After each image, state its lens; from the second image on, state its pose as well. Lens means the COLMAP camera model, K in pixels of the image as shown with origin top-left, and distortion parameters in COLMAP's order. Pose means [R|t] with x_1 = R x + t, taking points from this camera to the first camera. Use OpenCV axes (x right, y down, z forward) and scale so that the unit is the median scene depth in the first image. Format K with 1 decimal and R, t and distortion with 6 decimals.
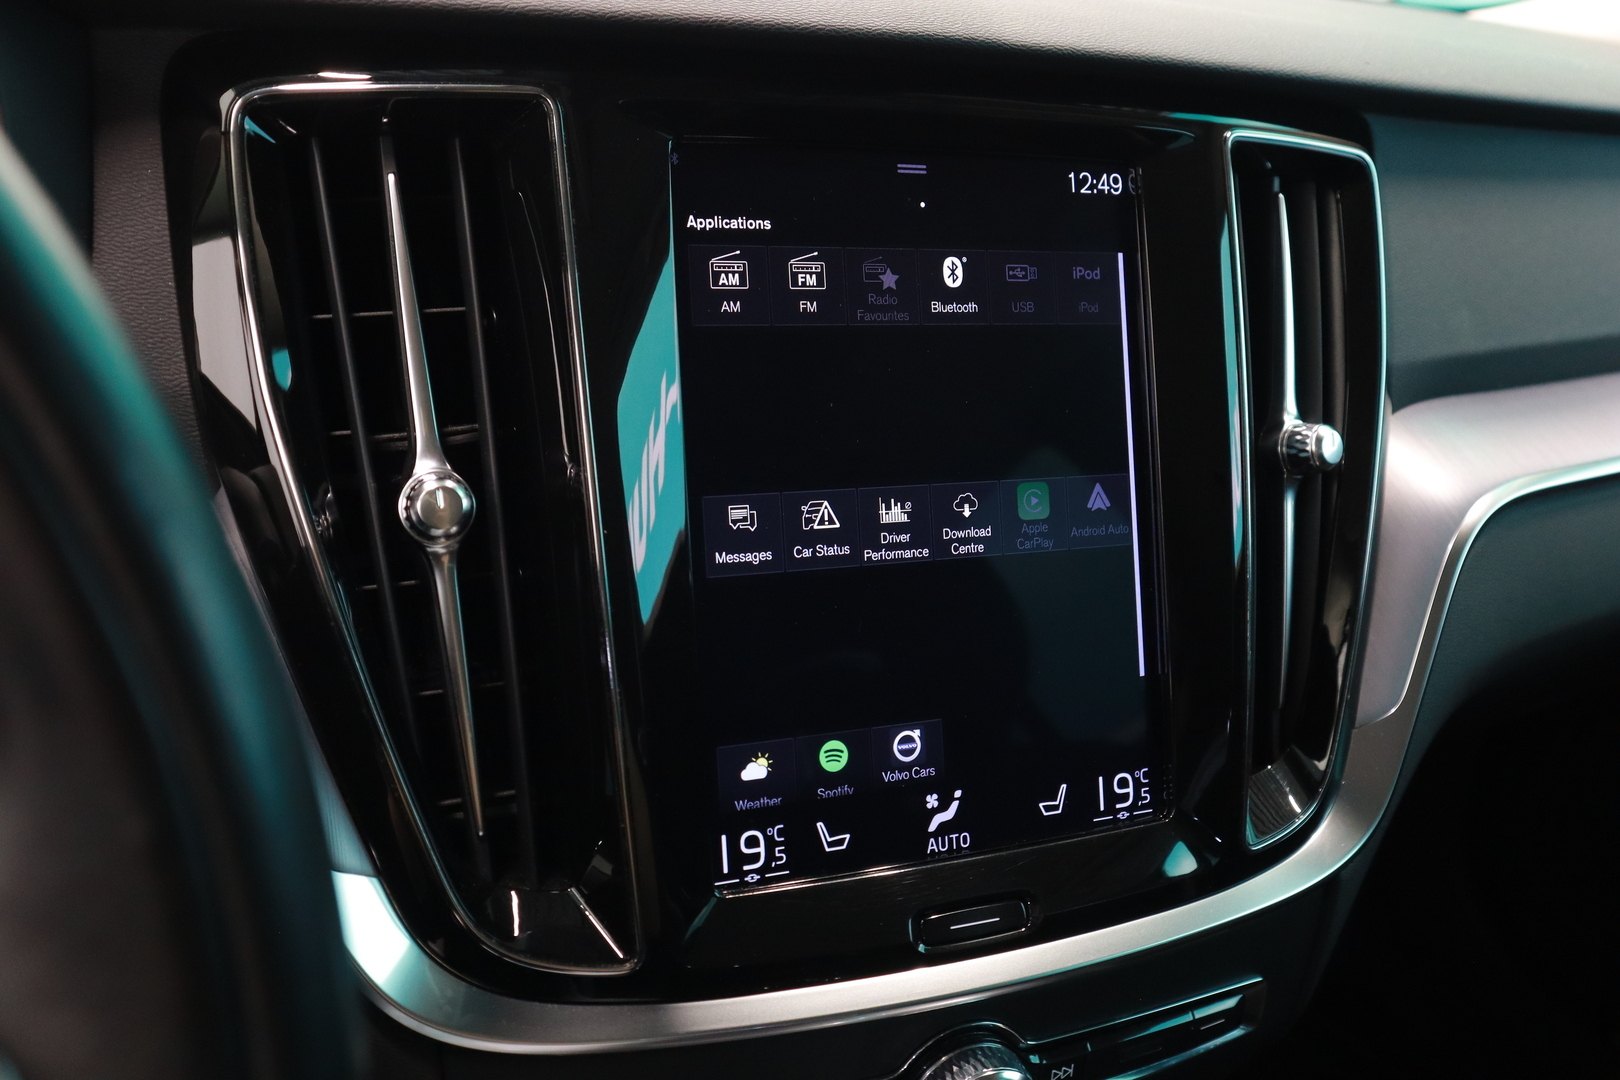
lens RADIAL K [[1551.7, 0, 827.5], [0, 1551.7, 516.9], [0, 0, 1]] dist [-0.007667, 0.000000]
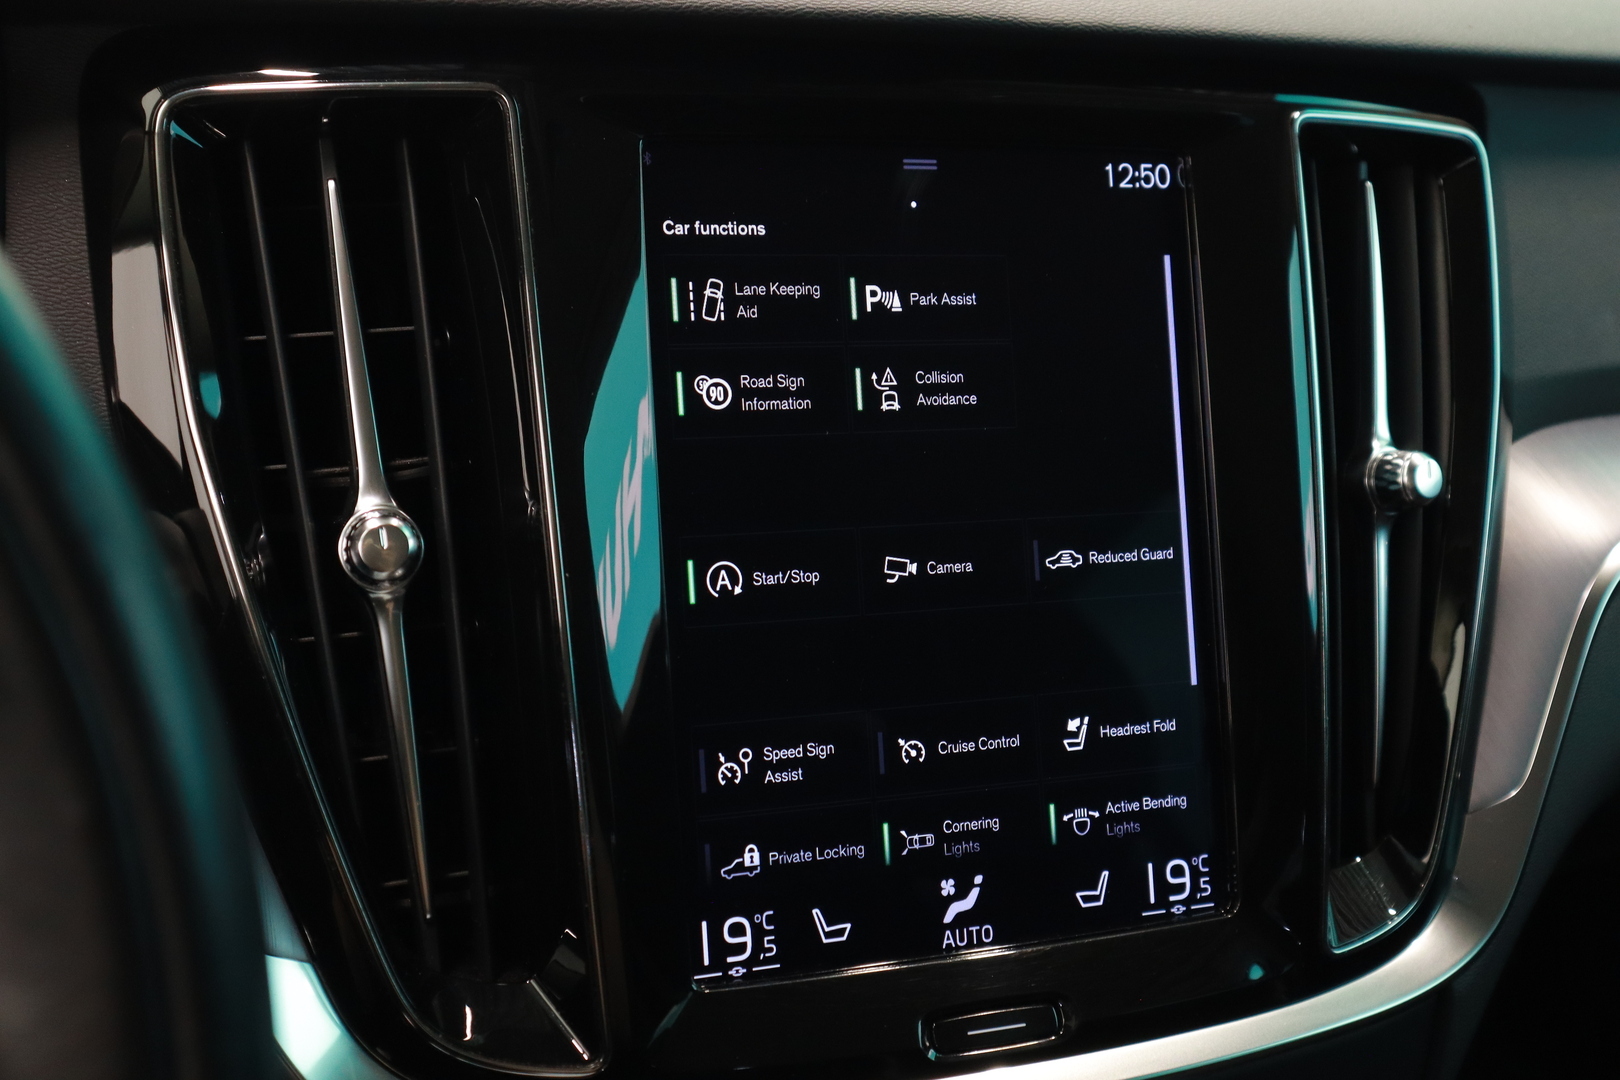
lens RADIAL K [[2024.3, 0, 825.6], [0, 2024.3, 514.4], [0, 0, 1]] dist [0.049522, 0.000000]
pose [[0.998871, -0.006144, -0.047112, 0.053668], [0.004407, 0.999309, -0.036898, 0.016207], [0.047306, 0.036649, 0.998208, -0.143039]]
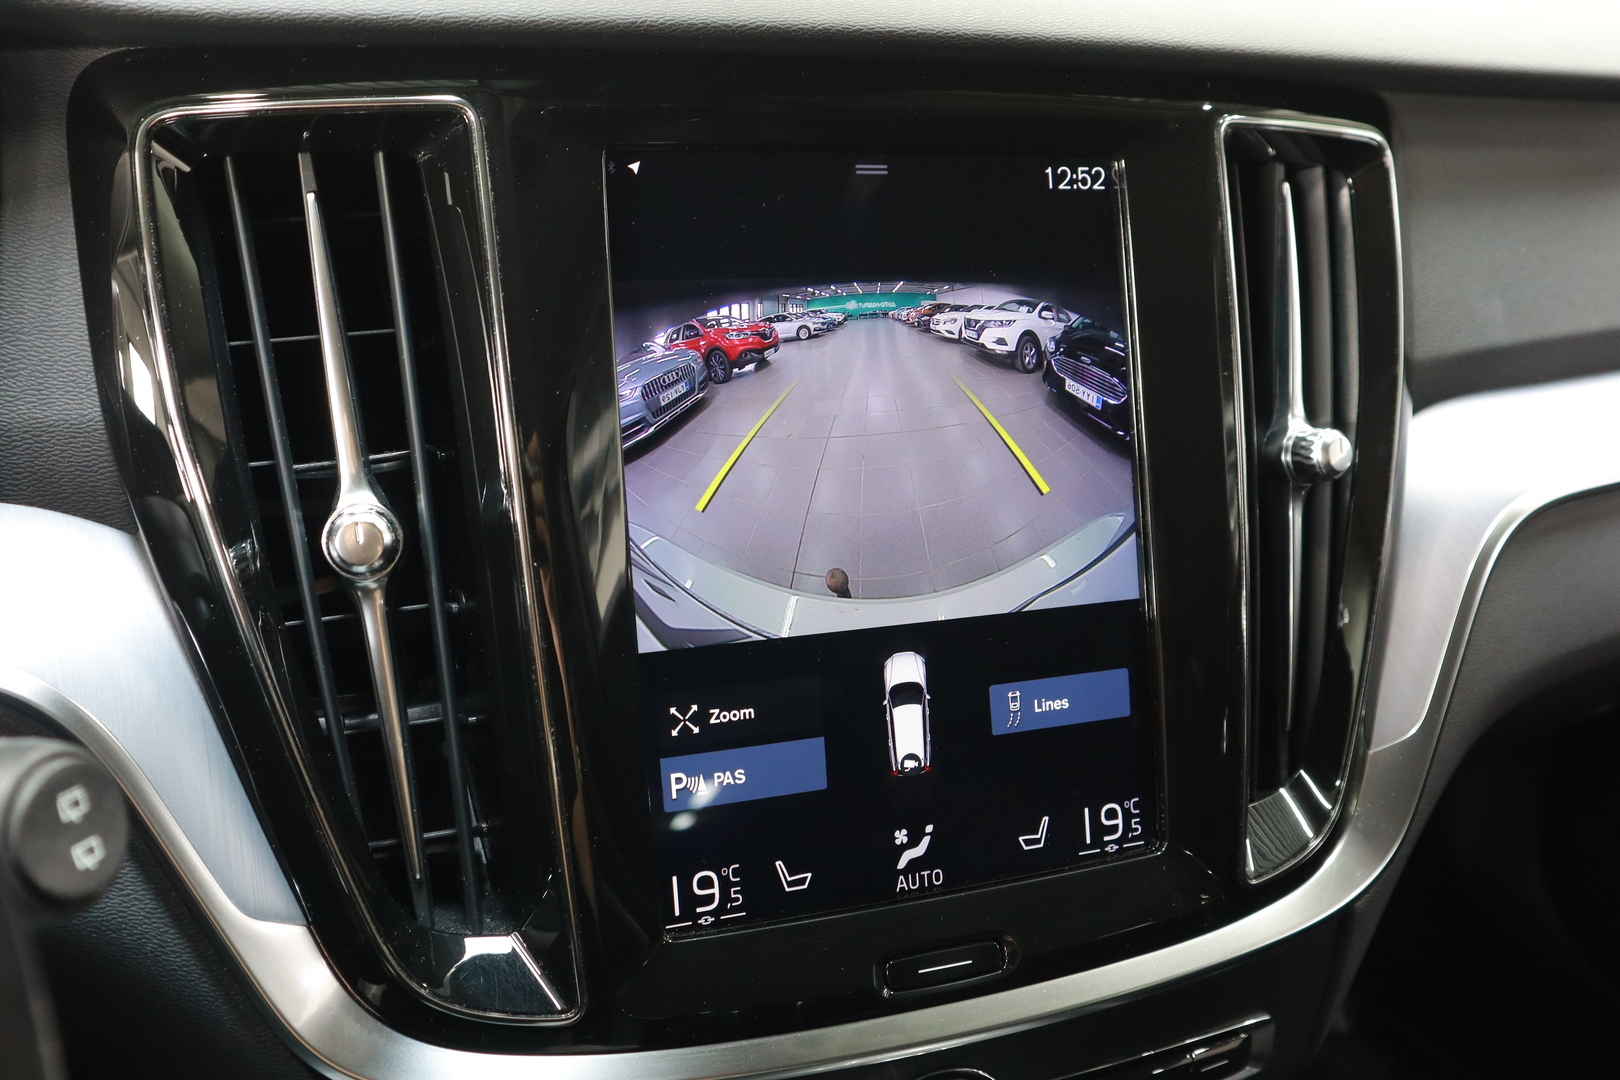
lens RADIAL K [[1551.7, 0, 821.5], [0, 1551.7, 524.1], [0, 0, 1]] dist [-0.007667, 0.000000]
pose [[0.997940, -0.011819, -0.063052, 0.080661], [0.013017, 0.999742, 0.018613, -0.026589], [0.062816, -0.019395, 0.997837, 0.052087]]
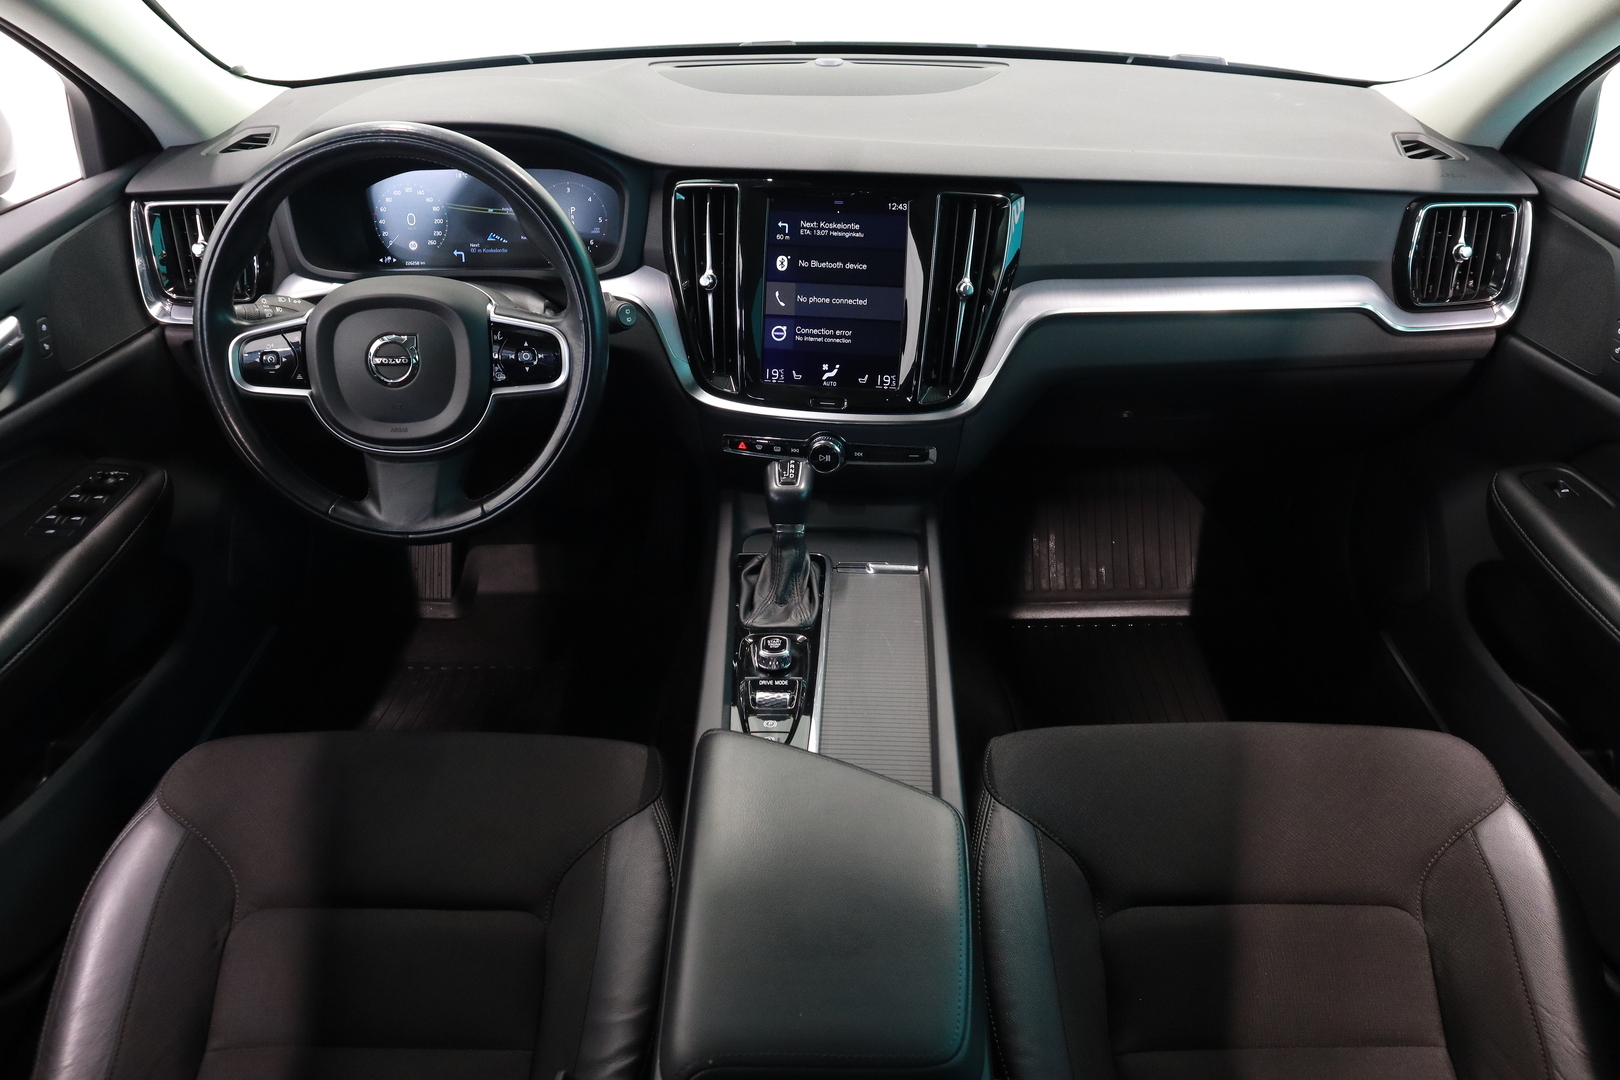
lens RADIAL K [[1261.5, 0, 812.5], [0, 1261.5, 536.0], [0, 0, 1]] dist [-0.049540, 0.036744]
pose [[0.831139, 0.188248, -0.523231, 1.728044], [-0.100777, 0.976365, 0.191195, -0.011700], [0.546857, -0.106180, 0.830466, -1.624468]]
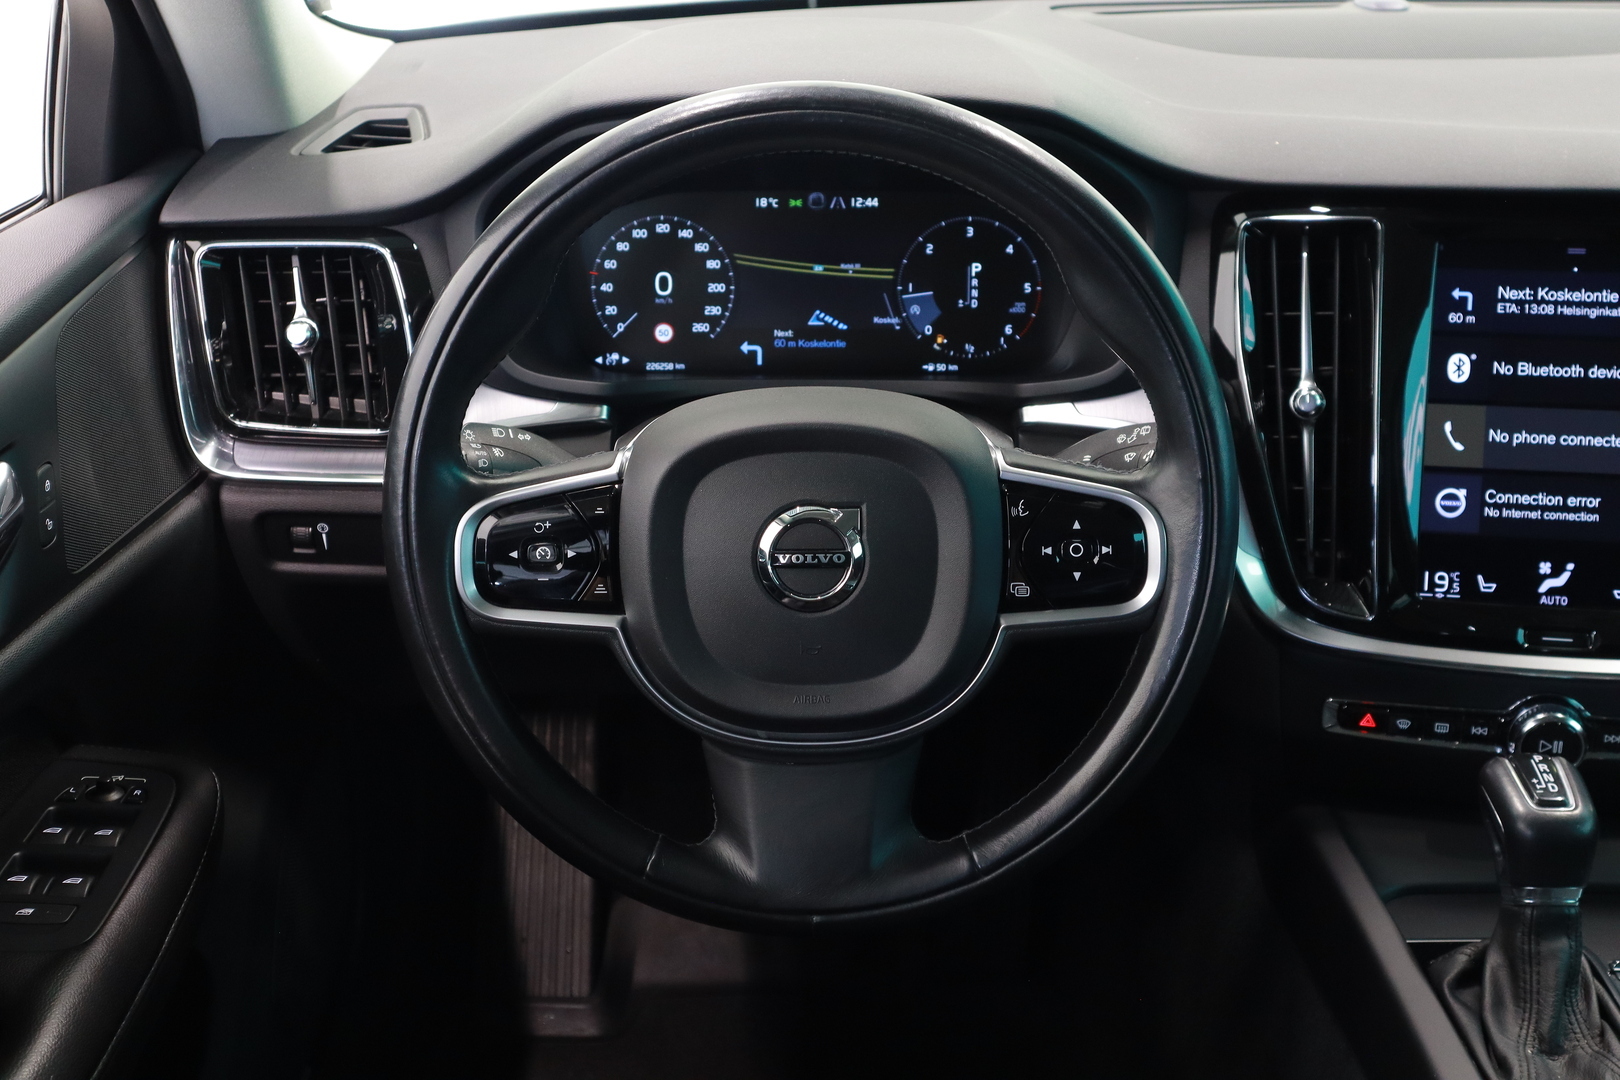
lens RADIAL K [[2024.3, 0, 808.0], [0, 2024.3, 544.4], [0, 0, 1]] dist [0.049522, 0.000000]
pose [[0.844868, 0.117246, -0.521968, 0.611384], [-0.102283, 0.993091, 0.057513, 0.089765], [0.525105, 0.004798, 0.851024, -1.653968]]
